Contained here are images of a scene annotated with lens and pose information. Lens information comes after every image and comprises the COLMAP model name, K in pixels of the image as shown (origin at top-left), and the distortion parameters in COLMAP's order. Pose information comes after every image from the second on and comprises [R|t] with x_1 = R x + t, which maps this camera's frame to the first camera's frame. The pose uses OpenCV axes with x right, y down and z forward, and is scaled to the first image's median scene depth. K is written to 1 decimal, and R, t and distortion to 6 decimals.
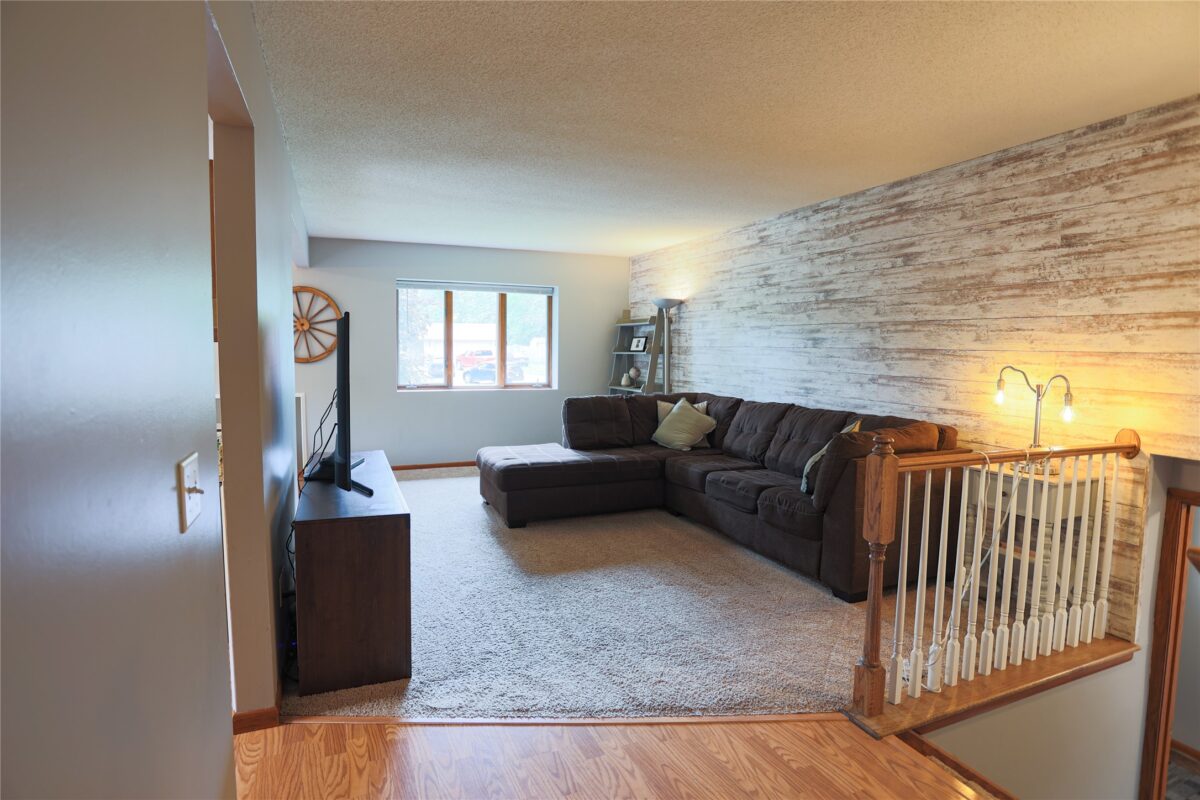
lens RADIAL K [[622.2, 0, 592.0], [0, 622.2, 395.5], [0, 0, 1]] dist [-0.073019, 0.028029]
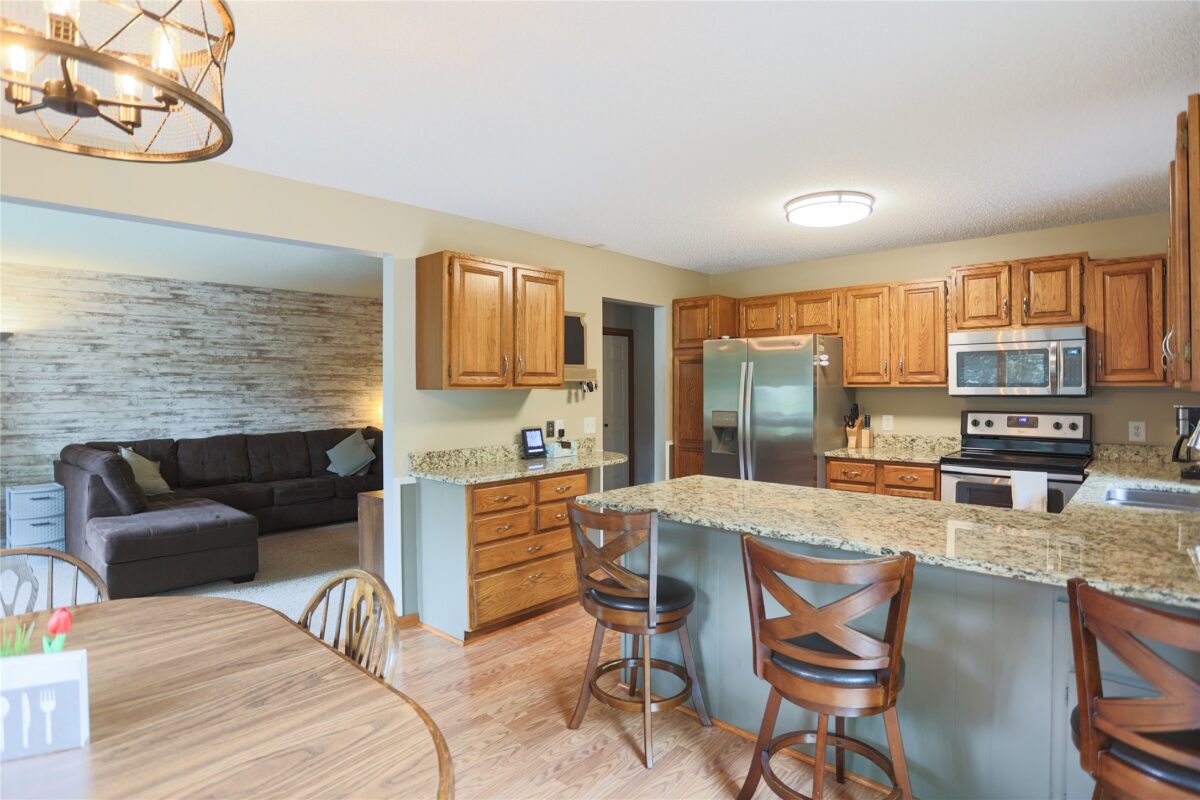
lens RADIAL K [[622.2, 0, 595.4], [0, 622.2, 397.9], [0, 0, 1]] dist [-0.073019, 0.028029]
pose [[-0.429998, -0.020583, 0.902595, -1.278926], [0.073243, 0.995650, 0.057598, -0.089552], [-0.899854, 0.090875, -0.426620, 0.957165]]
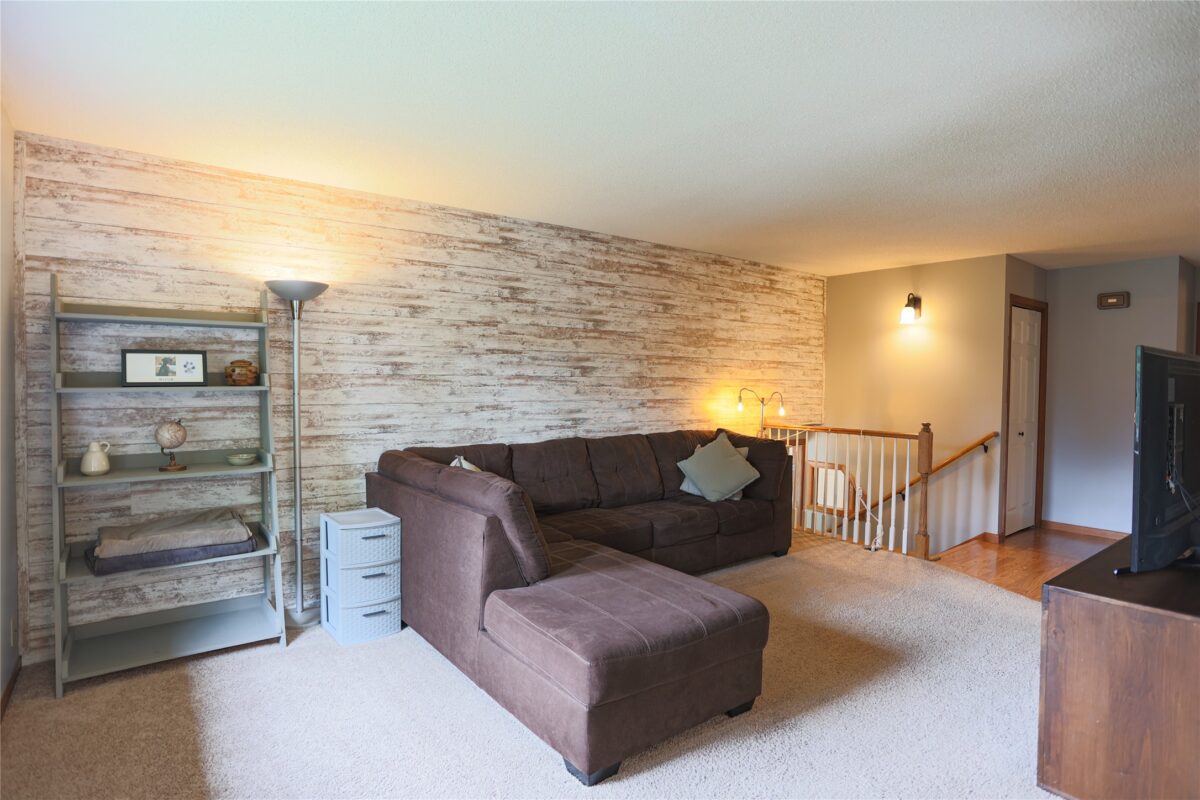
lens RADIAL K [[622.2, 0, 594.2], [0, 622.2, 400.4], [0, 0, 1]] dist [-0.073019, 0.028029]
pose [[-0.243568, -0.040087, 0.969055, -0.647098], [0.067330, 0.996036, 0.058126, -0.103620], [-0.967544, 0.079404, -0.239903, 1.320119]]
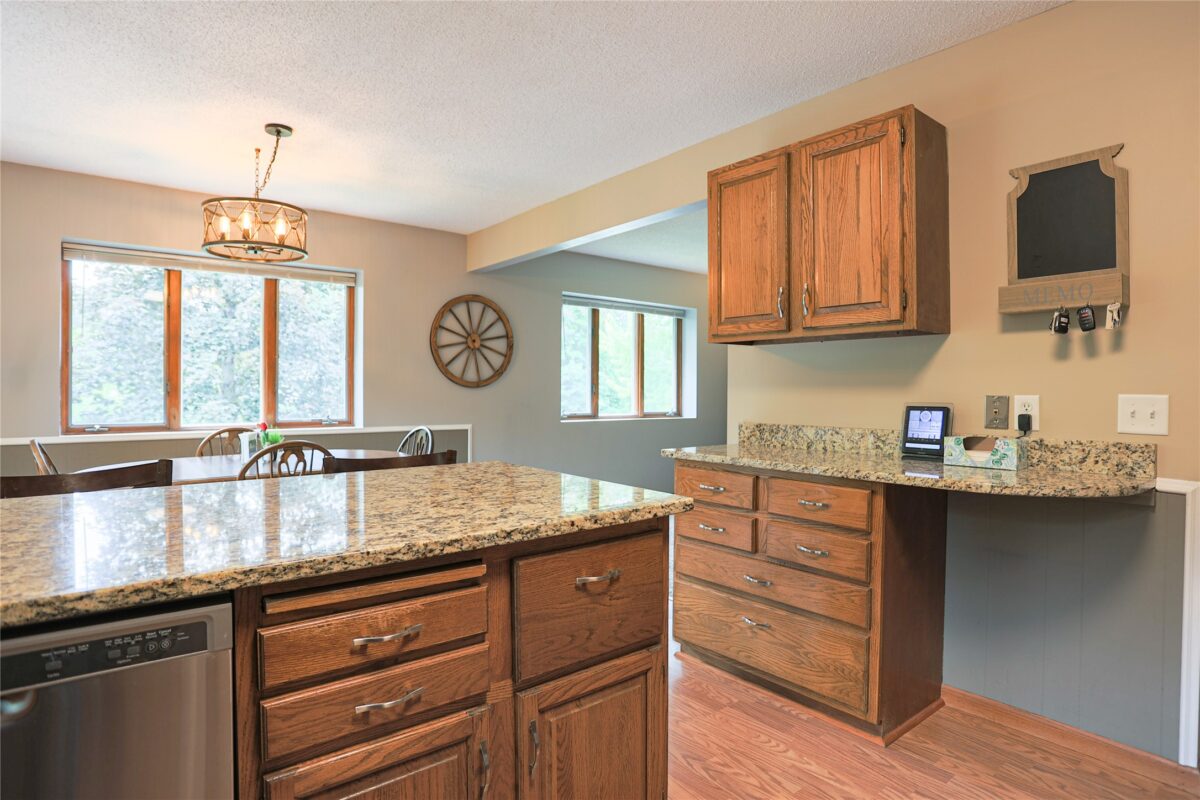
lens RADIAL K [[622.2, 0, 593.5], [0, 622.2, 394.6], [0, 0, 1]] dist [-0.073019, 0.028029]
pose [[0.956894, -0.009699, 0.290275, -0.804703], [0.029293, 0.997569, -0.063234, 0.017975], [-0.288956, 0.069012, 0.954852, 0.241396]]
